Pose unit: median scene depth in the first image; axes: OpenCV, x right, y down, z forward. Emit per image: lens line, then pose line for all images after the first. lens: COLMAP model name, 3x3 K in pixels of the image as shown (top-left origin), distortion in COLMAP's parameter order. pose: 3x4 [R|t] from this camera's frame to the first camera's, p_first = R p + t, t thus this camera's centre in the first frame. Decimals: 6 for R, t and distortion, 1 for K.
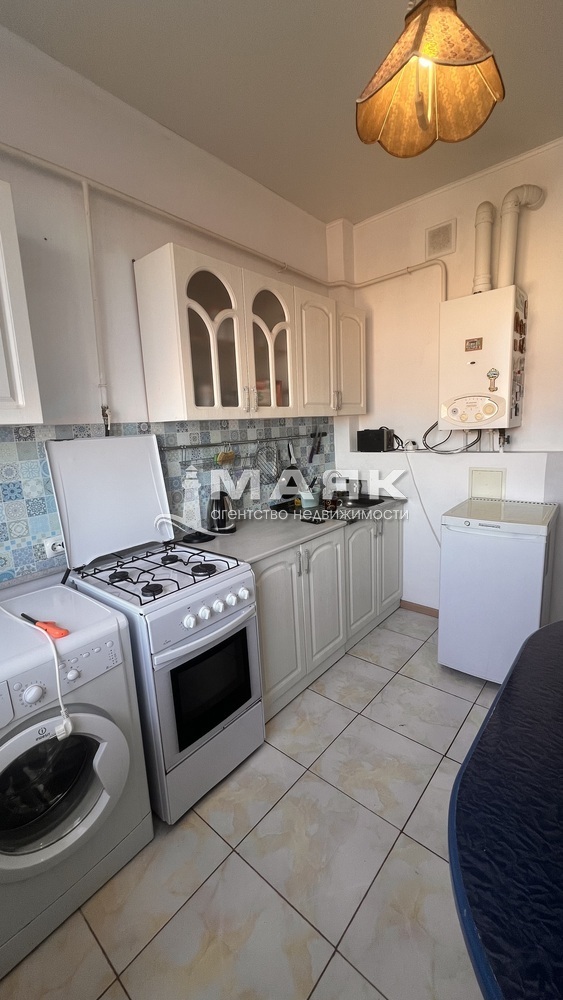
lens RADIAL K [[405.1, 0, 284.3], [0, 405.1, 499.3], [0, 0, 1]] dist [-0.000165, -0.000035]
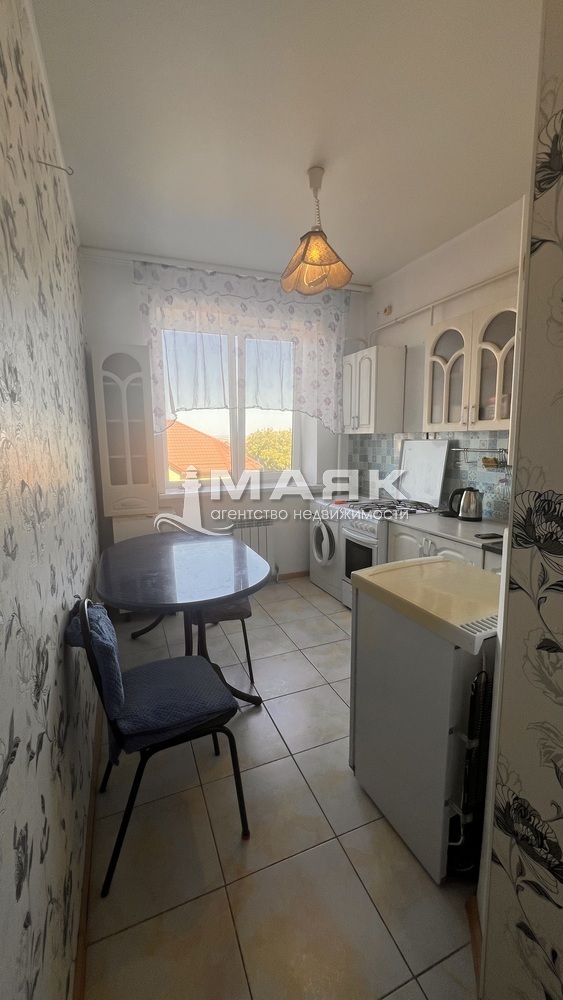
lens RADIAL K [[405.1, 0, 283.9], [0, 405.1, 500.0], [0, 0, 1]] dist [-0.000165, -0.000035]
pose [[-0.457049, 0.184277, -0.870142, 1.269502], [-0.128114, 0.954461, 0.269427, -0.257203], [0.880166, 0.234619, -0.412627, 1.056808]]
